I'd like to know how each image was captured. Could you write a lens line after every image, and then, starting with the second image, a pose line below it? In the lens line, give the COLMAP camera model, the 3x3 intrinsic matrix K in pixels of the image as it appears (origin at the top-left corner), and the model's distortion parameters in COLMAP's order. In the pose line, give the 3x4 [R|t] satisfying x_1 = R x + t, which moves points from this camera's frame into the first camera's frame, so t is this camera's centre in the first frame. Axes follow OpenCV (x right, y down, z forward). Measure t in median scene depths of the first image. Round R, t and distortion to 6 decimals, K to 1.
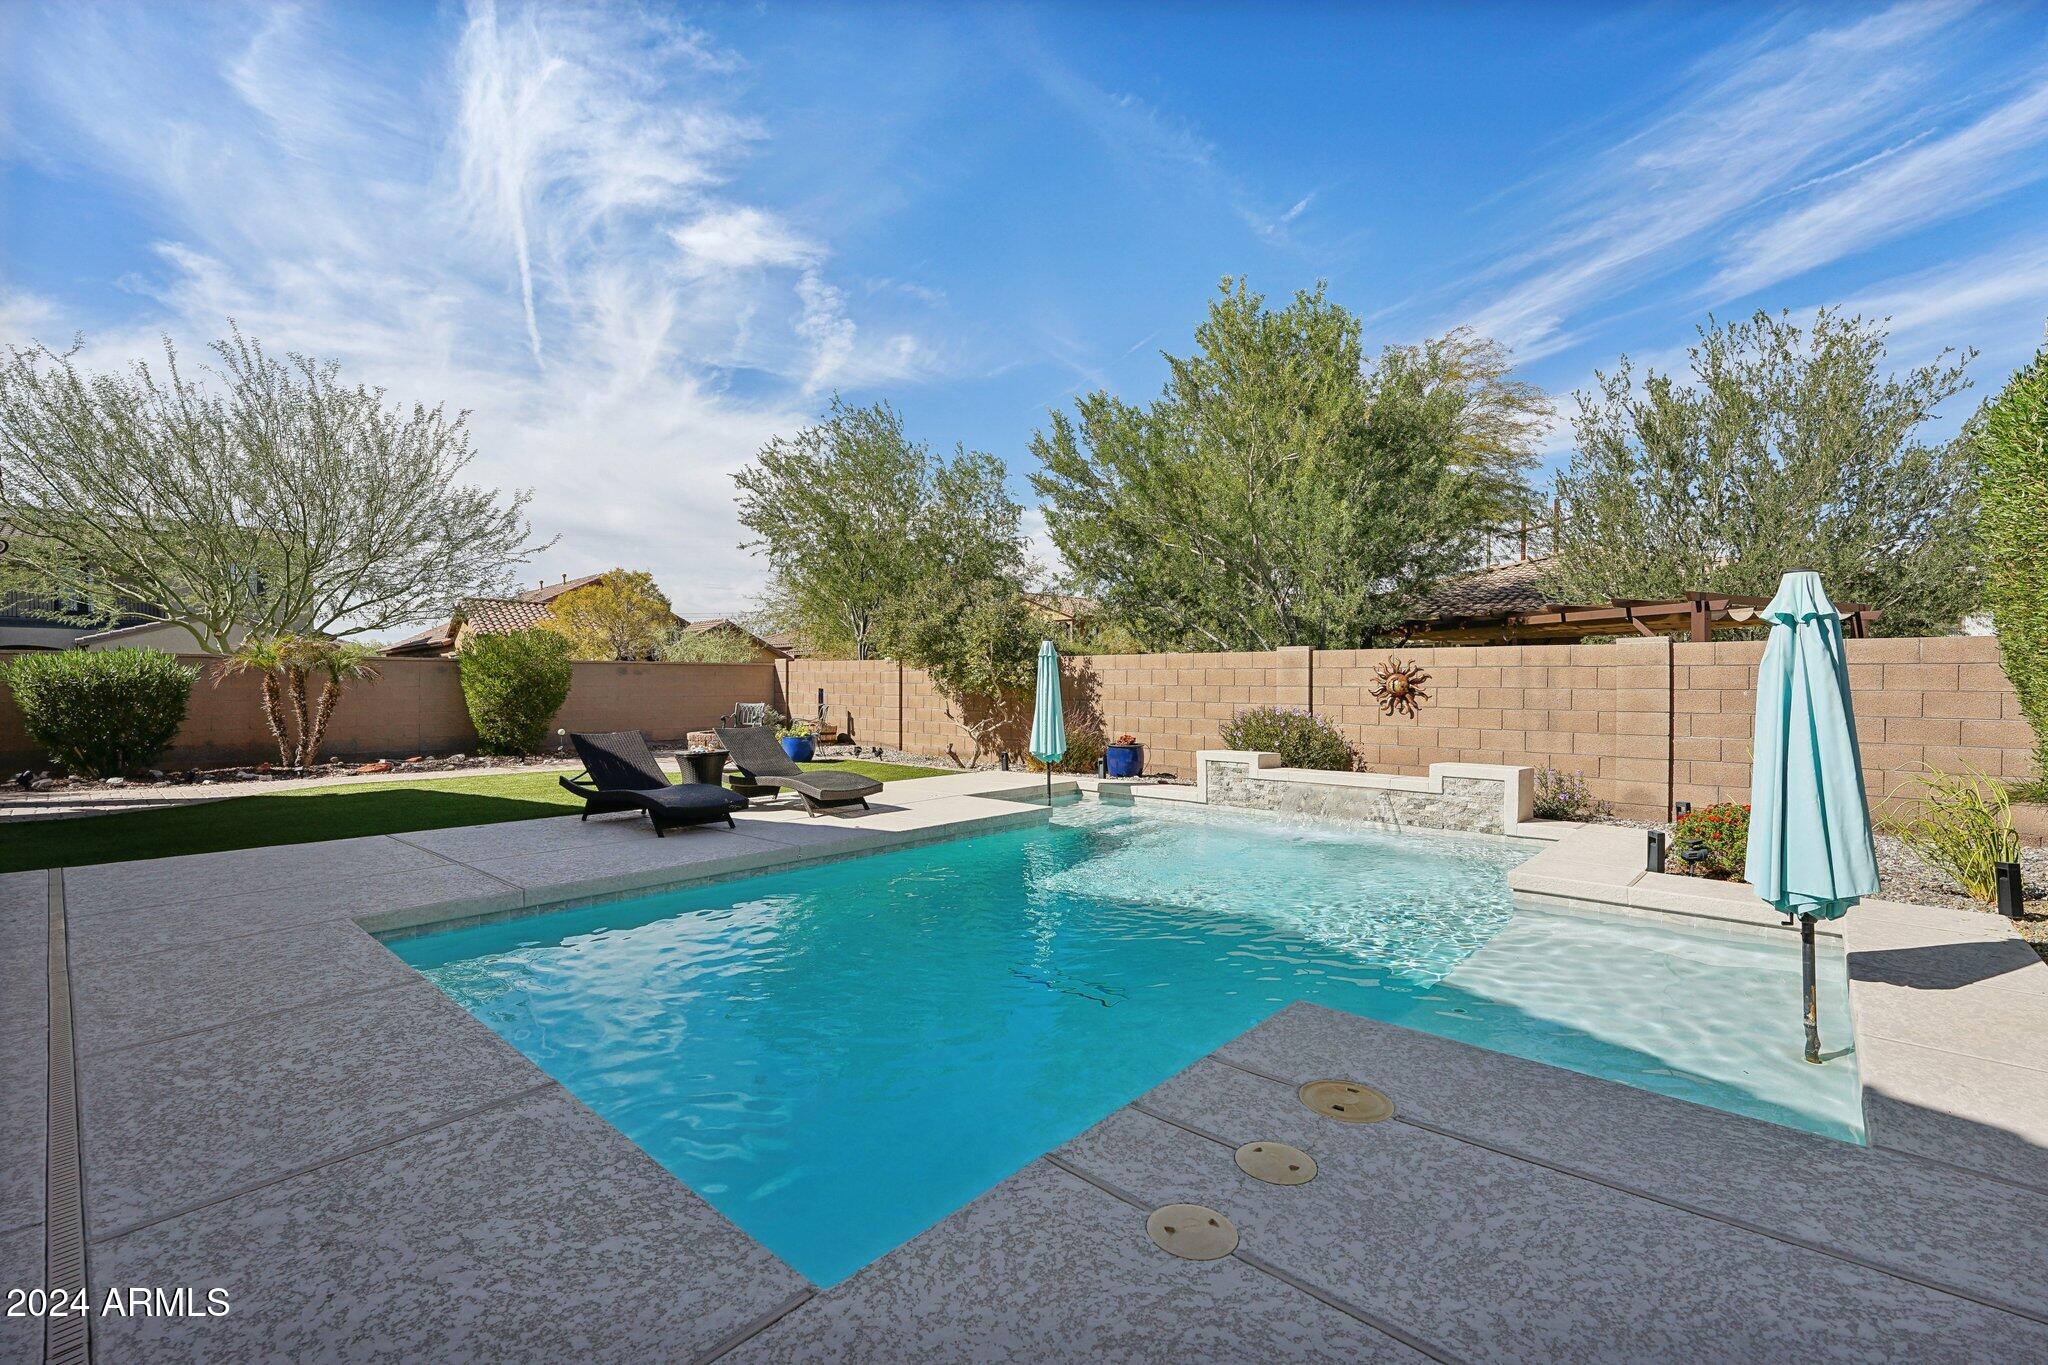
lens RADIAL K [[857.4, 0, 1024.0], [0, 857.4, 682.5], [0, 0, 1]] dist [-0.000484, -0.000015]
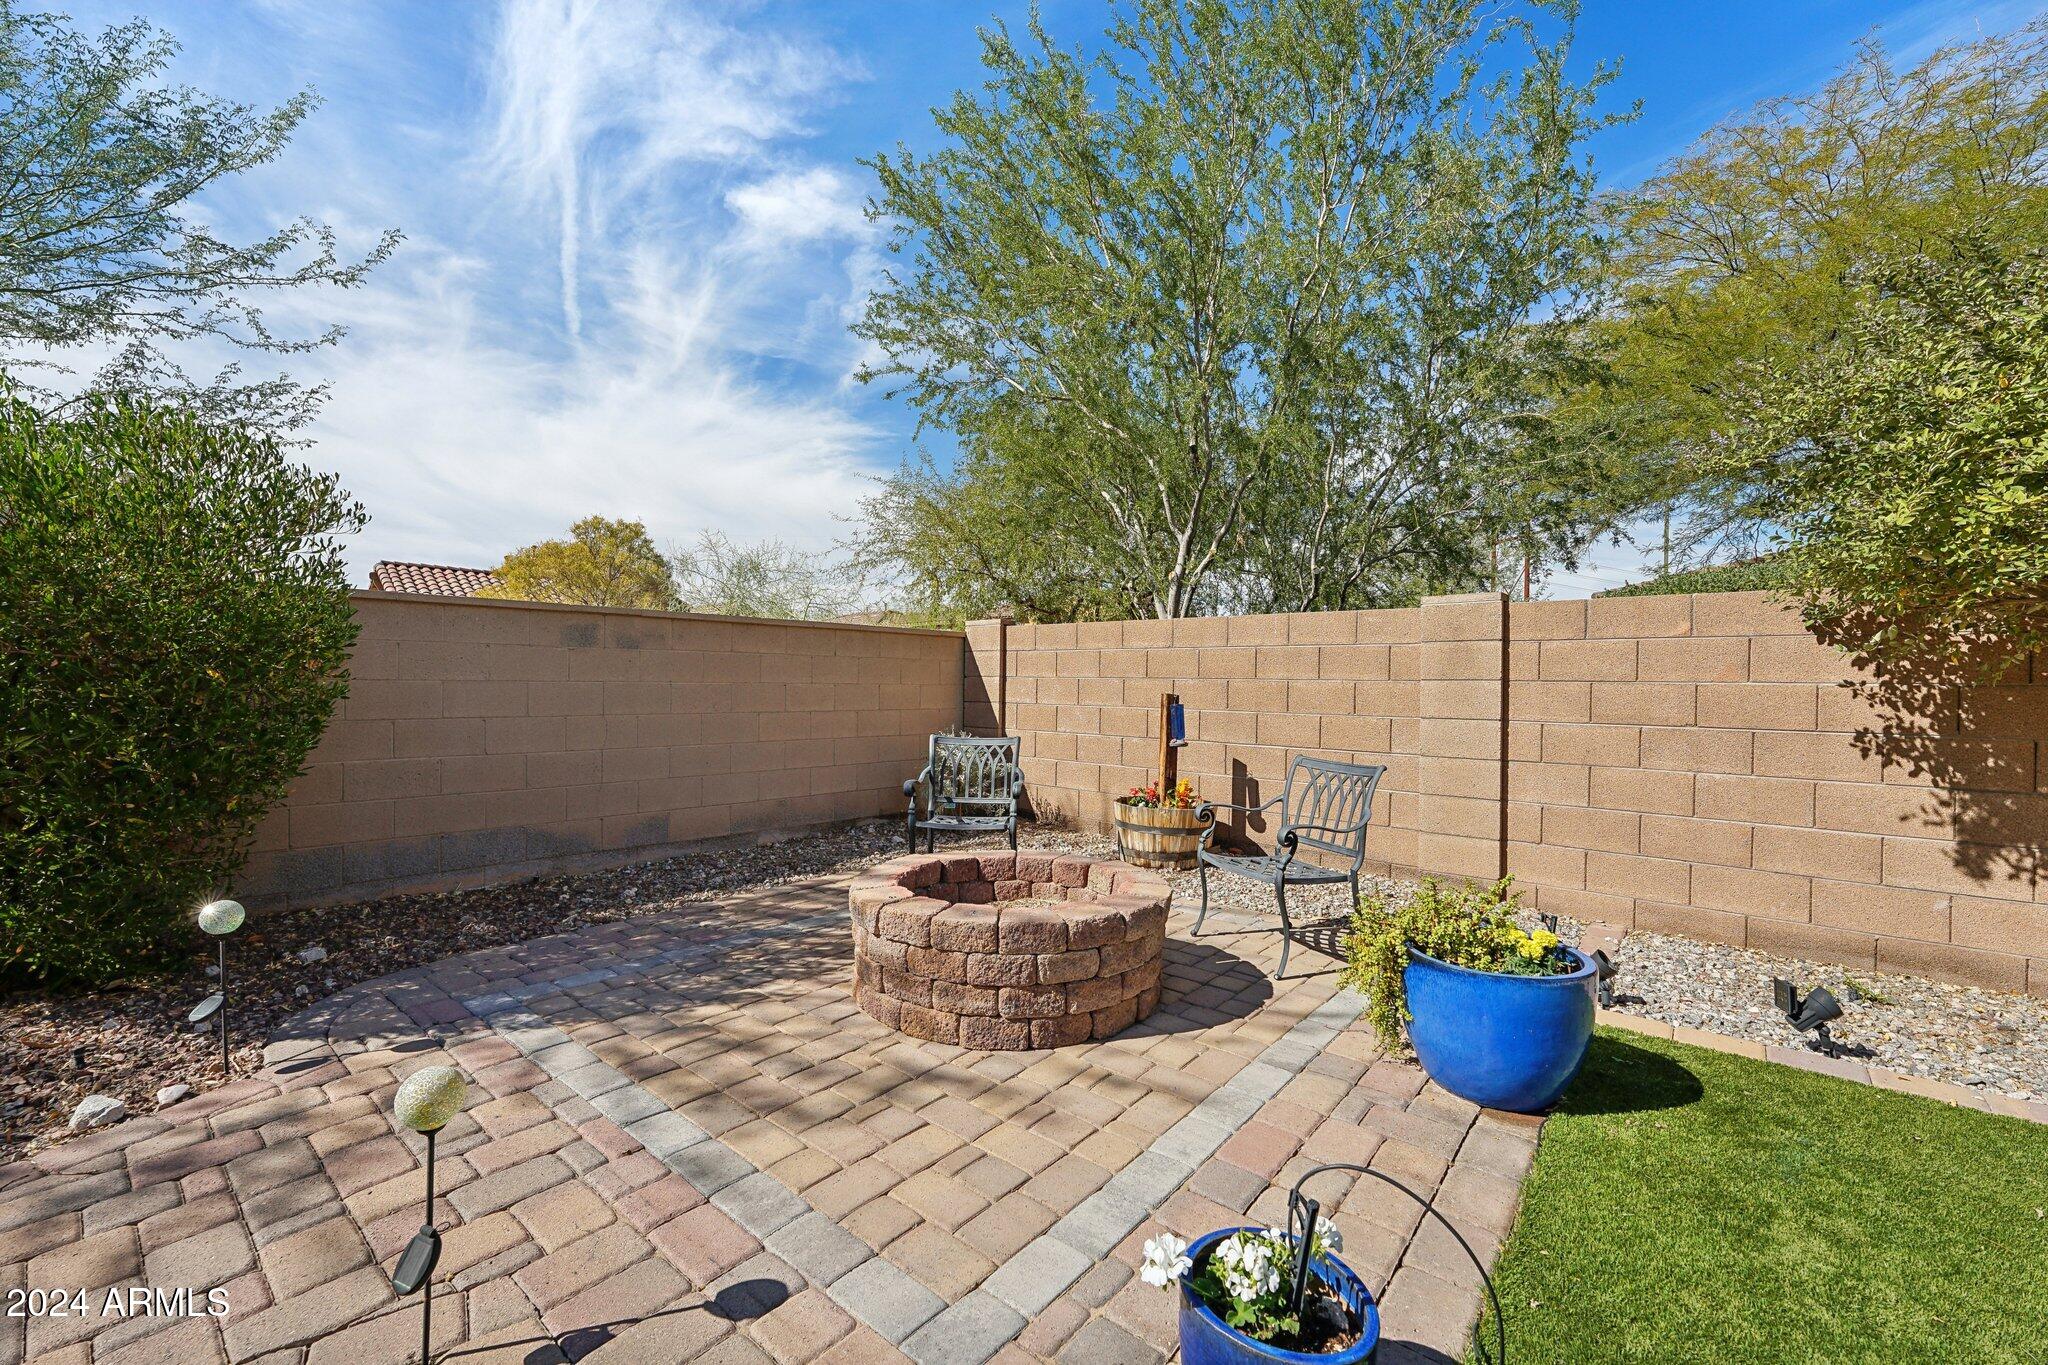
lens RADIAL K [[830.8, 0, 1024.0], [0, 830.8, 682.5], [0, 0, 1]] dist [0.002867, 0.000203]
pose [[0.999514, 0.013009, 0.028312, -0.313774], [-0.012868, 0.999904, -0.005160, 0.005141], [-0.028376, 0.004793, 0.999586, 0.689970]]
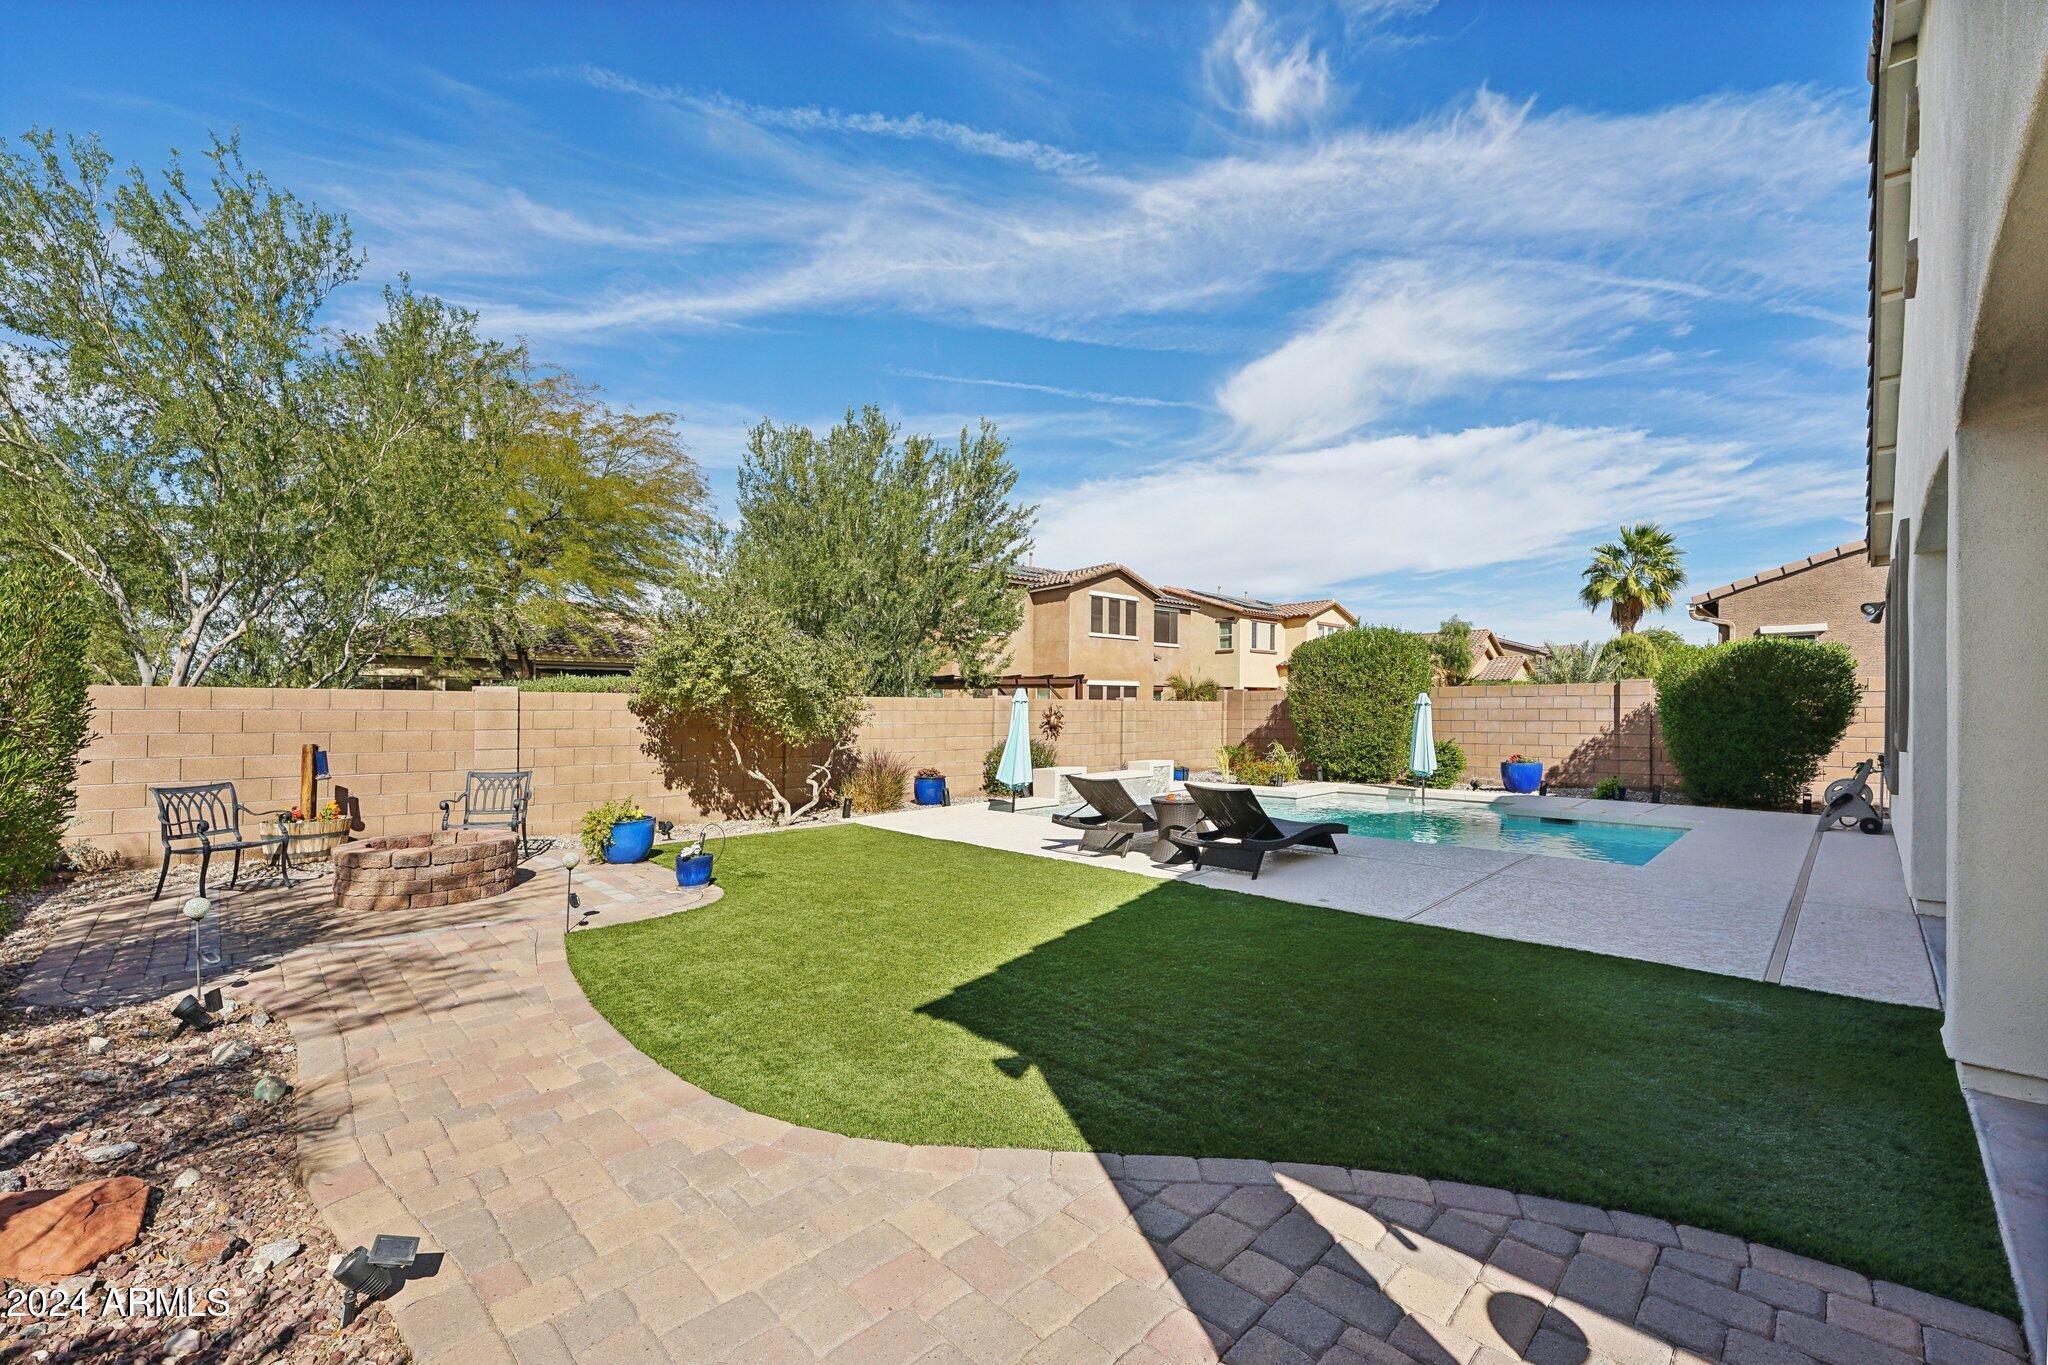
lens RADIAL K [[830.8, 0, 1024.0], [0, 830.8, 682.5], [0, 0, 1]] dist [0.002867, 0.000203]
pose [[0.064670, 0.033541, 0.997343, -0.702692], [0.003001, 0.999424, -0.033805, -0.011000], [-0.997902, 0.005180, 0.064532, 0.575476]]
